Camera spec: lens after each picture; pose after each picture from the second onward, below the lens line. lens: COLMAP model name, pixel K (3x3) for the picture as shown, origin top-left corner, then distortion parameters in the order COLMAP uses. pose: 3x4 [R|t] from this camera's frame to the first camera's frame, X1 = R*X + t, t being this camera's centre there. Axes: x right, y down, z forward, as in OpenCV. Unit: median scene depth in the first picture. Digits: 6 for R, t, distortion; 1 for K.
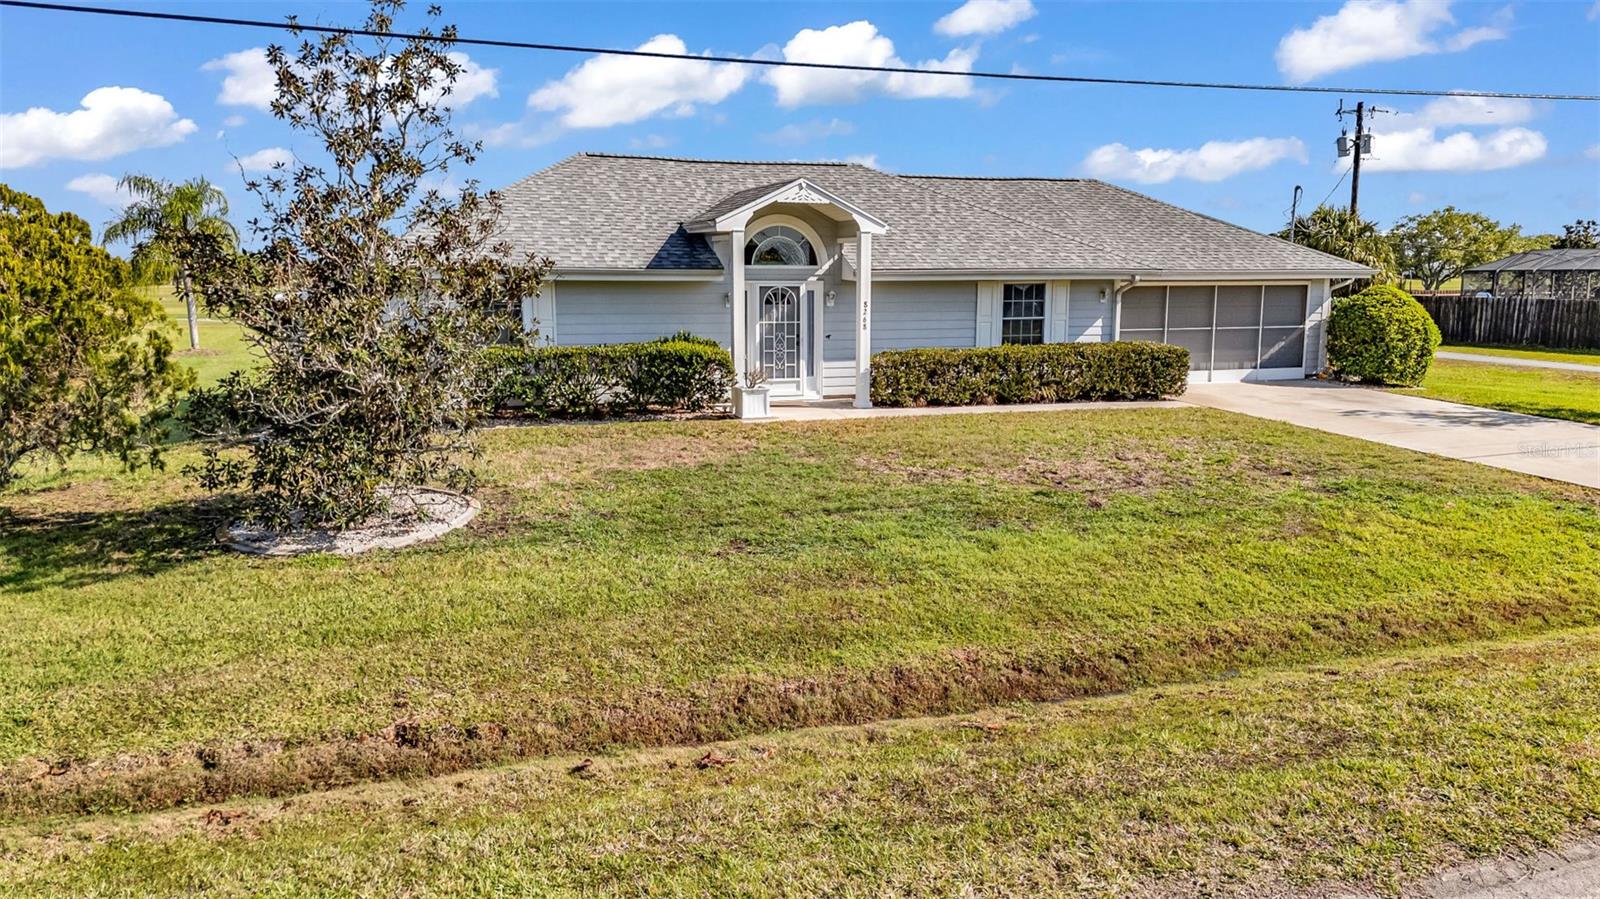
lens RADIAL K [[1169.4, 0, 799.6], [0, 1169.4, 453.8], [0, 0, 1]] dist [0.080326, -0.077936]
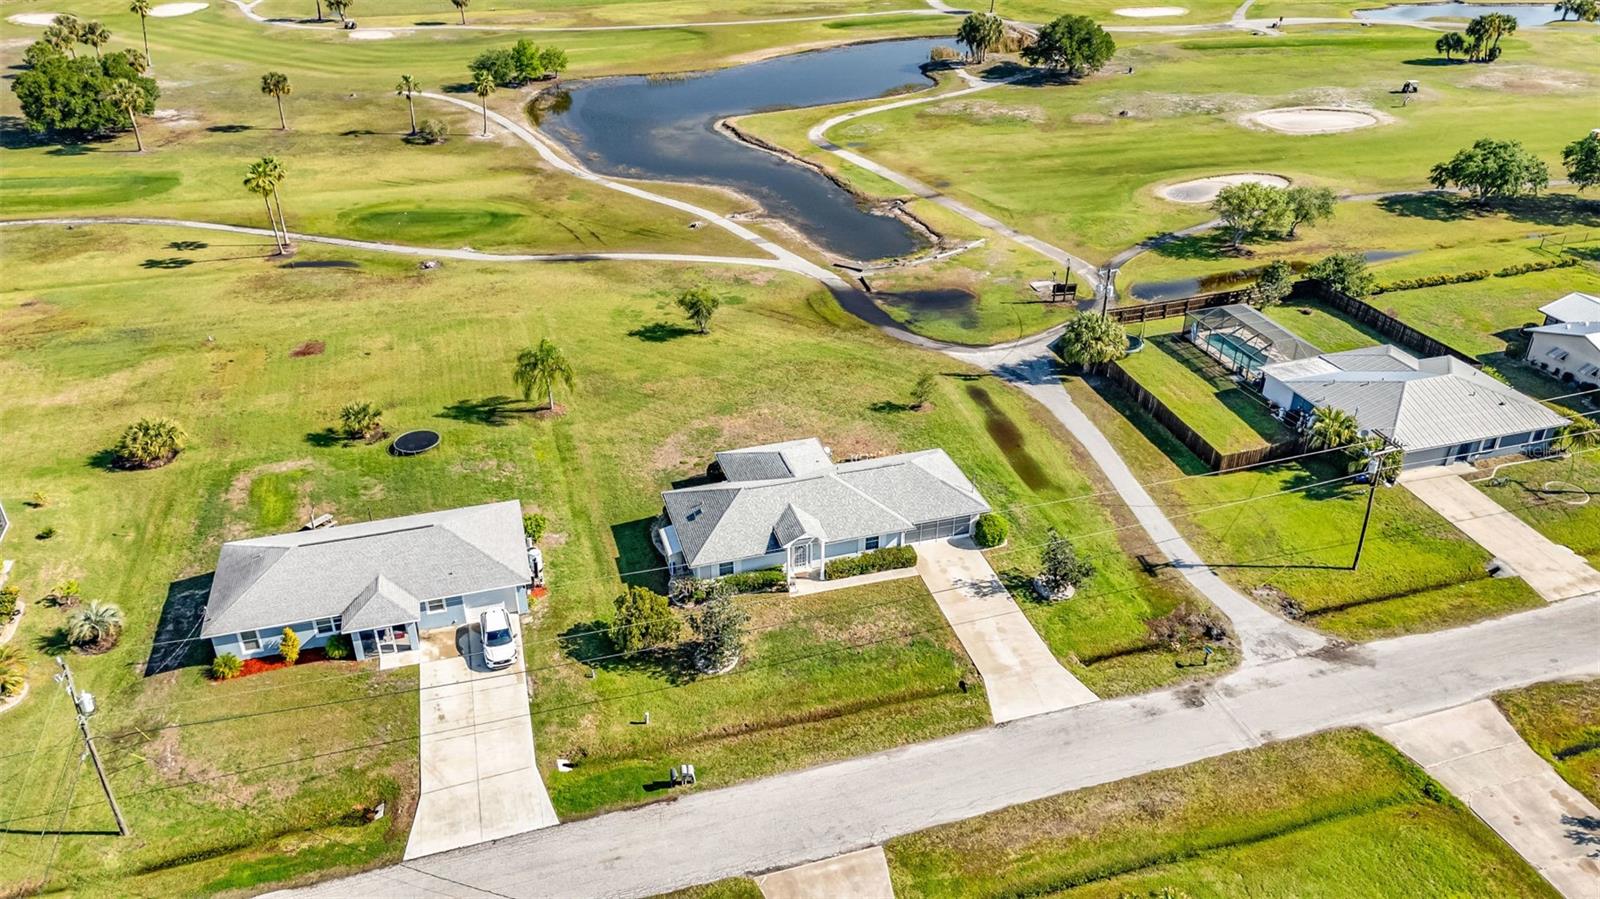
lens RADIAL K [[1169.4, 0, 799.6], [0, 1169.4, 453.8], [0, 0, 1]] dist [0.080326, -0.077936]
pose [[0.998791, 0.026776, -0.041227, 0.119951], [-0.009516, 0.928088, 0.372239, -1.720886], [0.048230, -0.371397, 0.927221, -2.201402]]
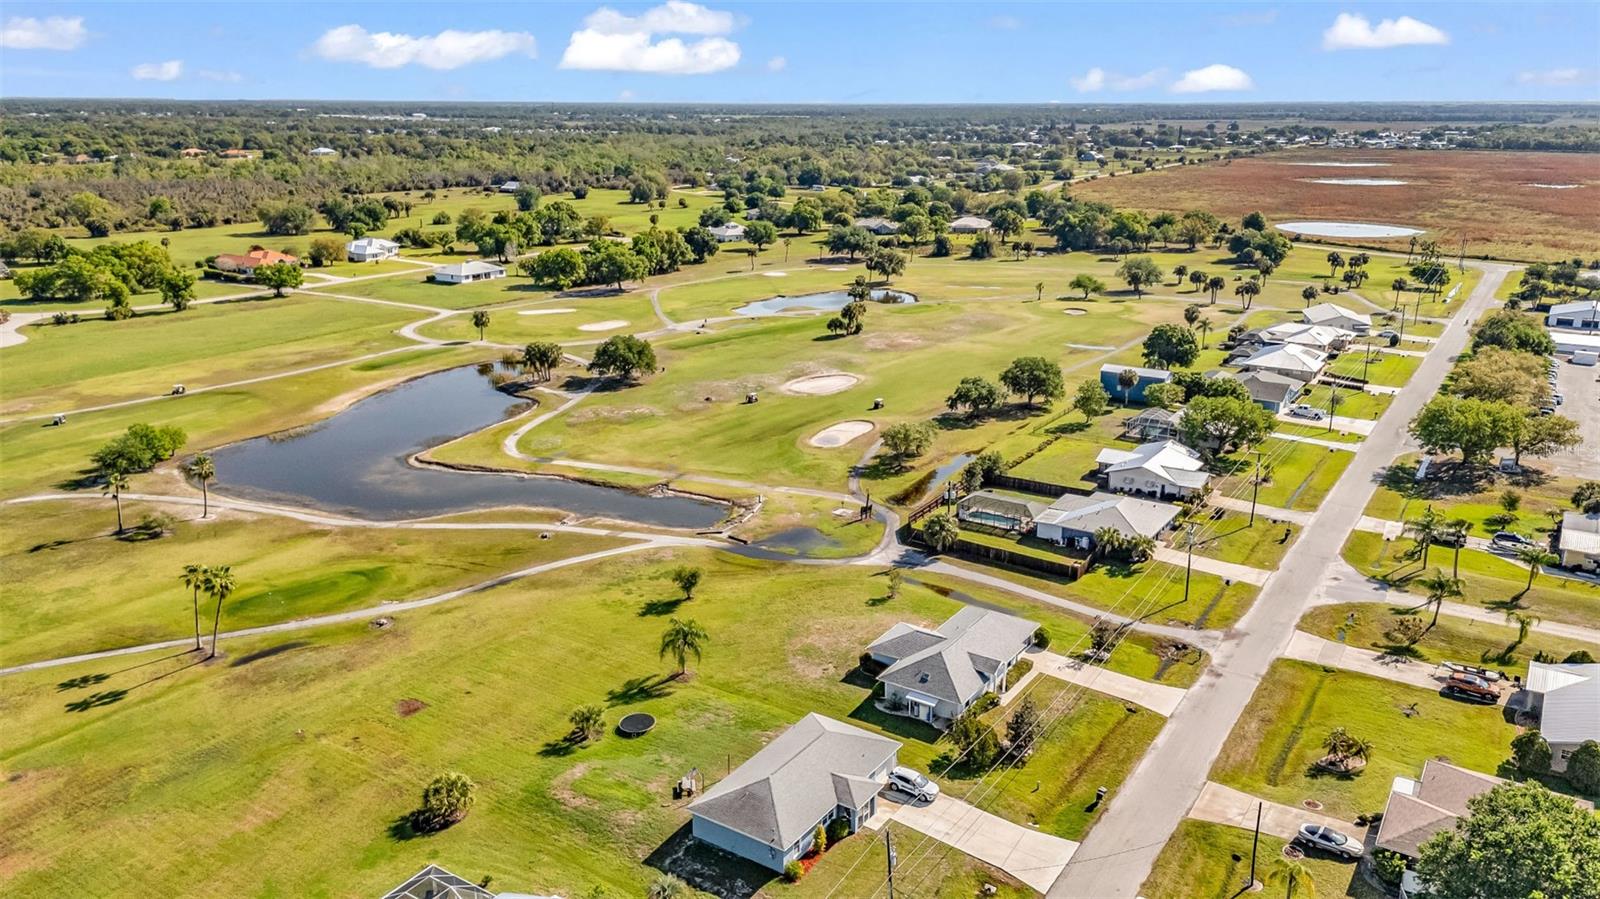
lens RADIAL K [[1169.4, 0, 799.6], [0, 1169.4, 453.8], [0, 0, 1]] dist [0.080326, -0.077936]
pose [[0.799178, -0.169461, 0.576712, -3.698899], [0.084885, 0.981640, 0.170815, -2.157286], [-0.595070, -0.087557, 0.798890, -2.768677]]
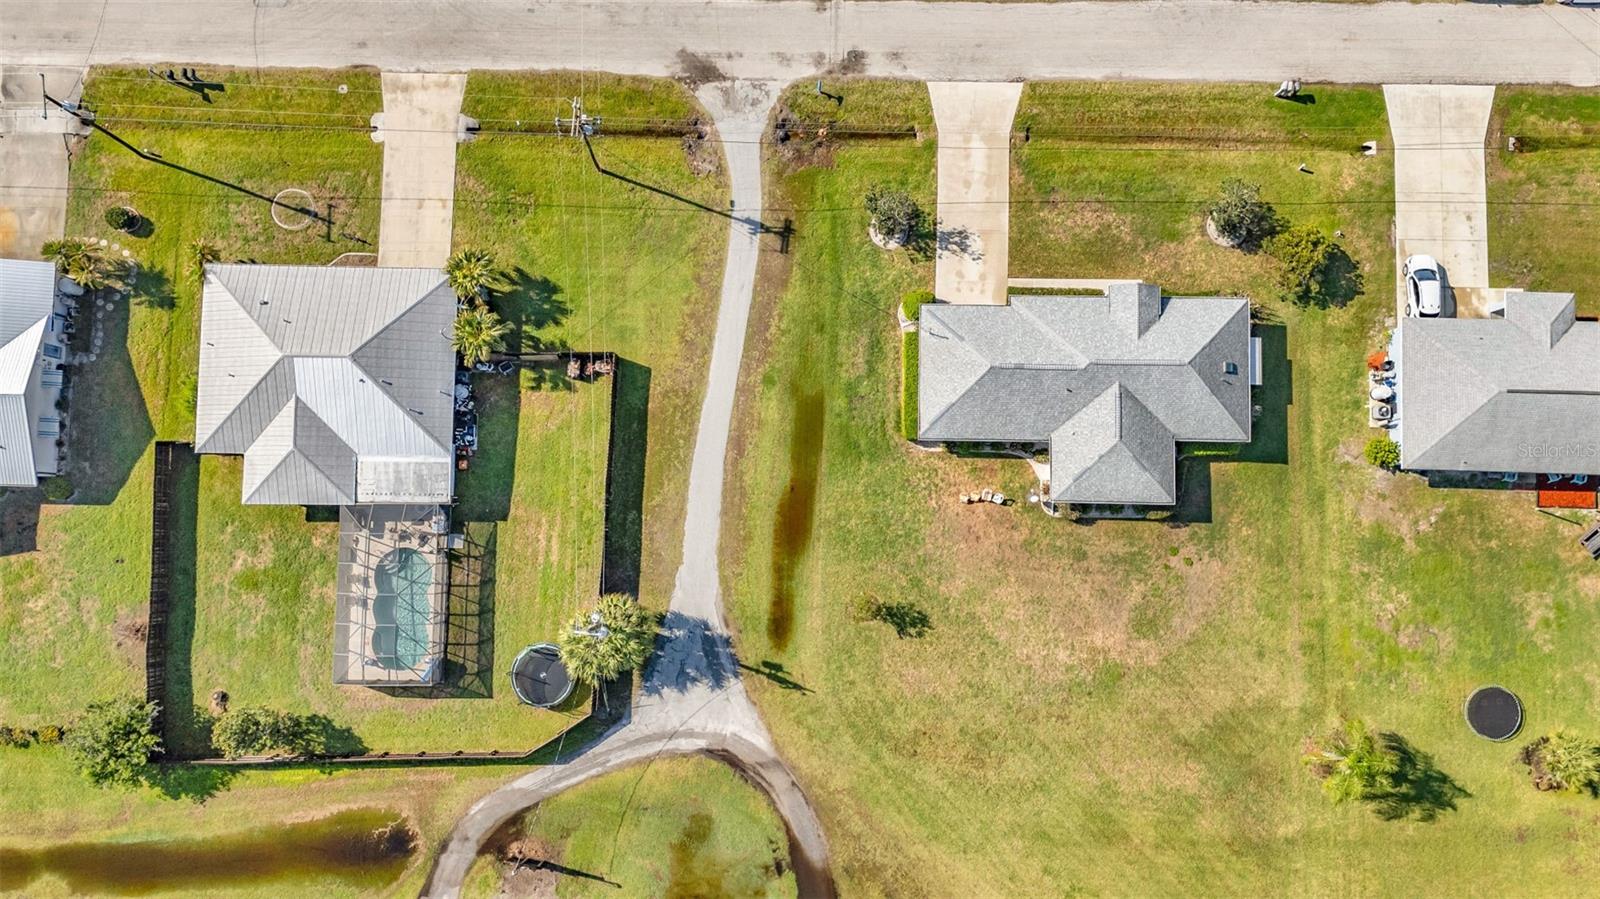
lens RADIAL K [[1169.4, 0, 799.6], [0, 1169.4, 453.8], [0, 0, 1]] dist [0.080326, -0.077936]
pose [[-0.935056, -0.352668, 0.035999, 0.636216], [0.061391, -0.061079, 0.996243, -3.793608], [-0.349144, 0.933753, 0.078763, 1.465165]]
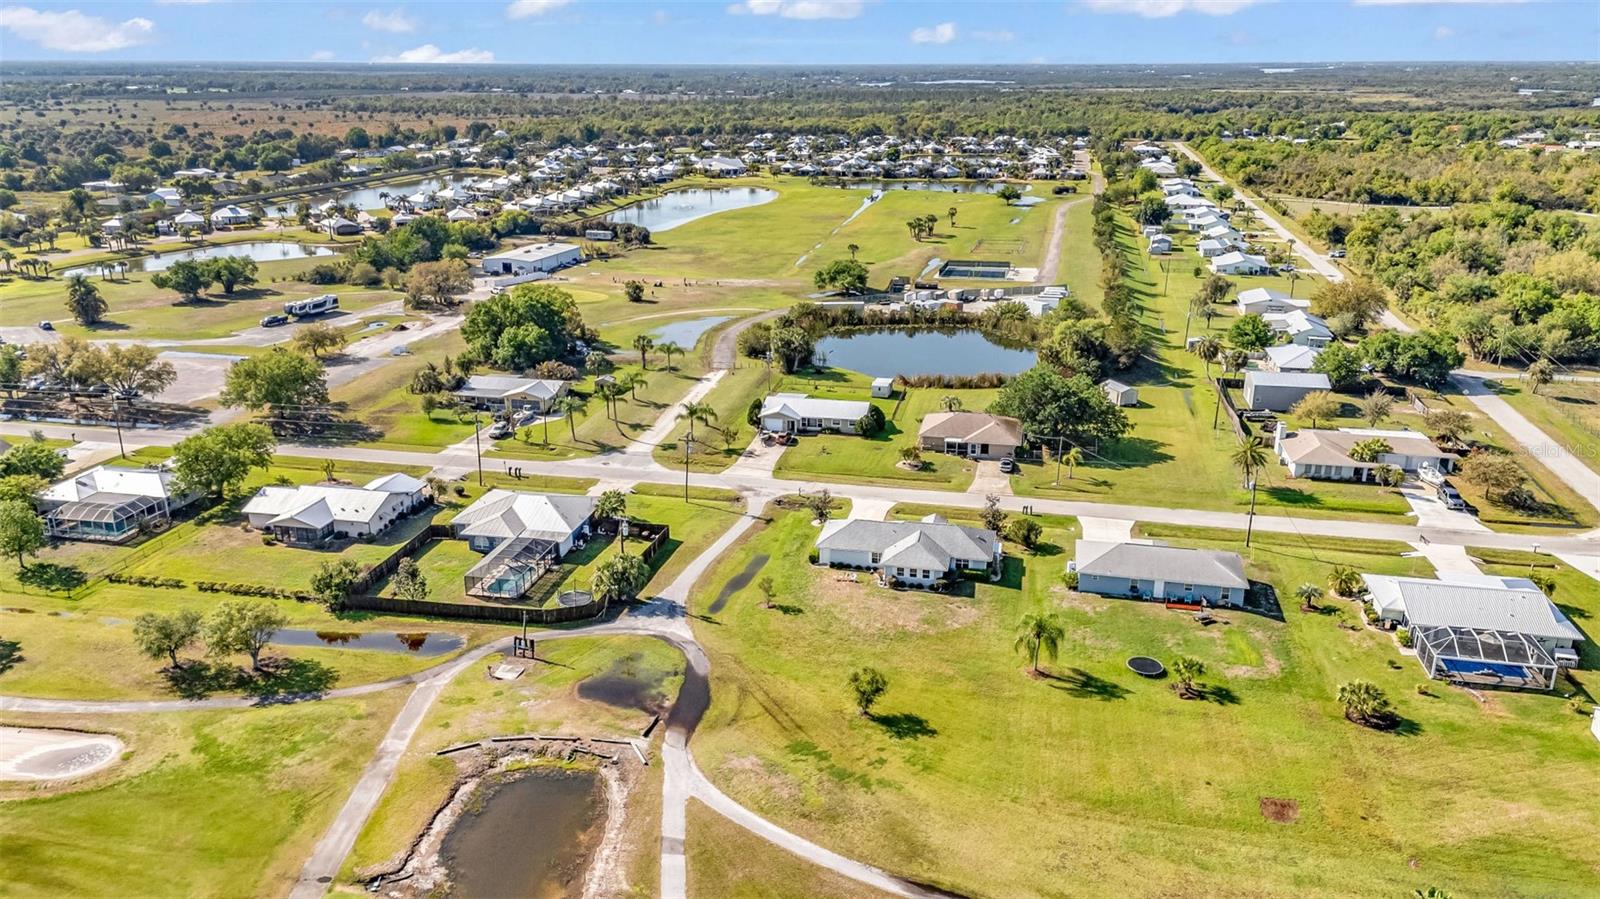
lens RADIAL K [[1169.4, 0, 799.6], [0, 1169.4, 453.8], [0, 0, 1]] dist [0.080326, -0.077936]
pose [[-0.851700, -0.163765, 0.497784, -2.668332], [0.079103, 0.898852, 0.431055, -3.547909], [-0.518026, 0.406506, -0.752597, 6.345885]]
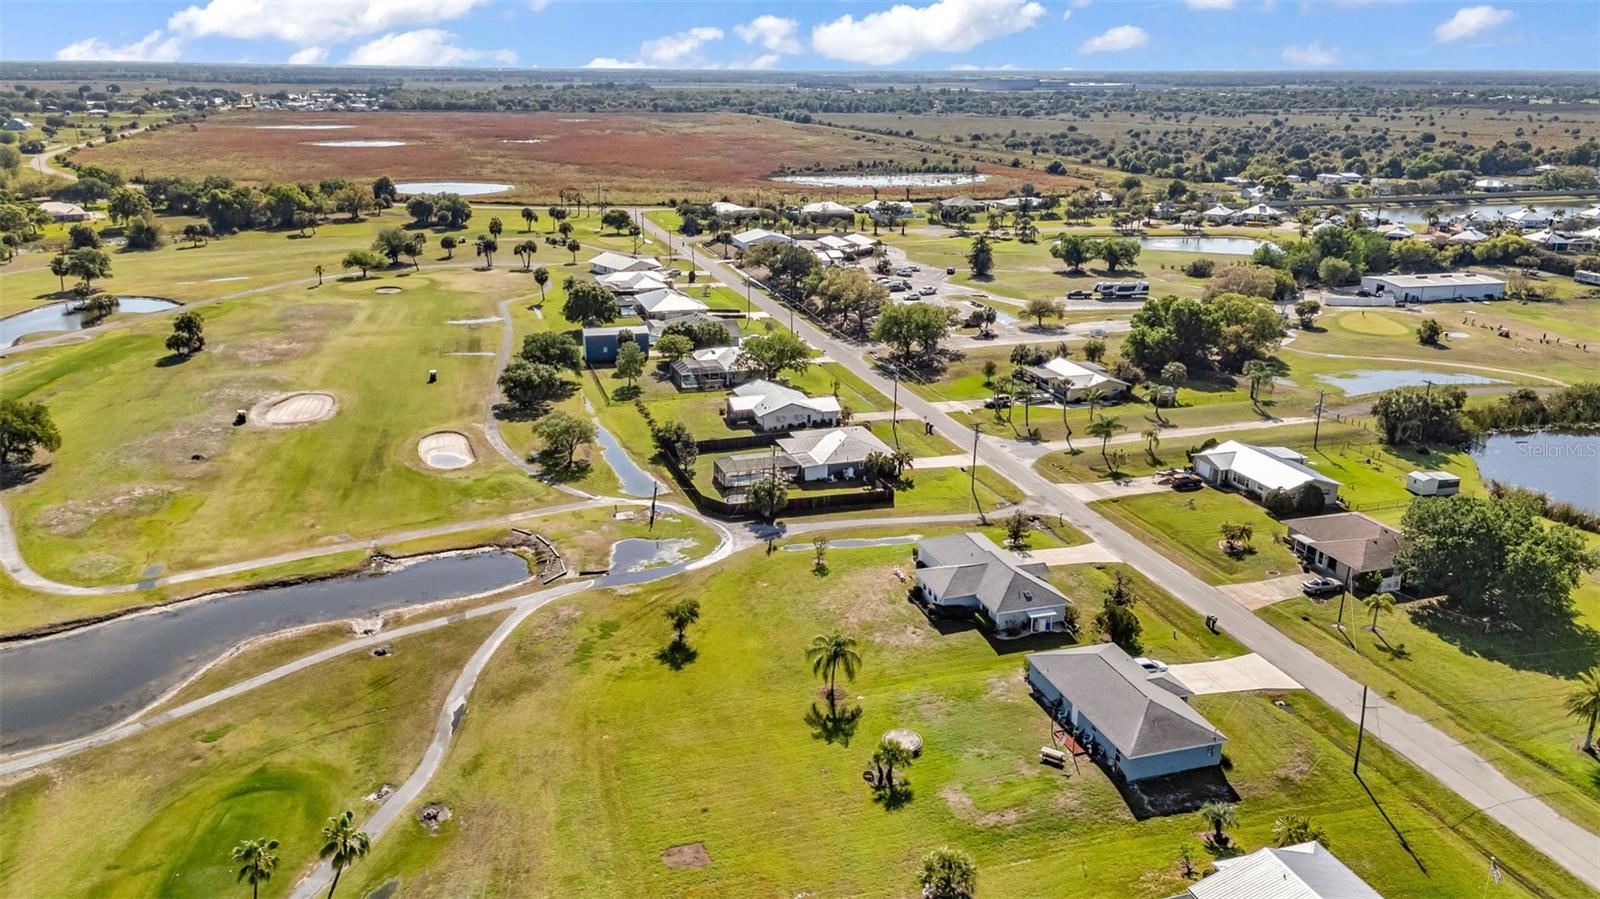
lens RADIAL K [[1169.4, 0, 799.6], [0, 1169.4, 453.8], [0, 0, 1]] dist [0.080326, -0.077936]
pose [[0.038211, -0.310160, 0.949916, -5.751488], [0.141299, 0.942736, 0.302131, -2.810460], [-0.989229, 0.122678, 0.079848, 1.632857]]
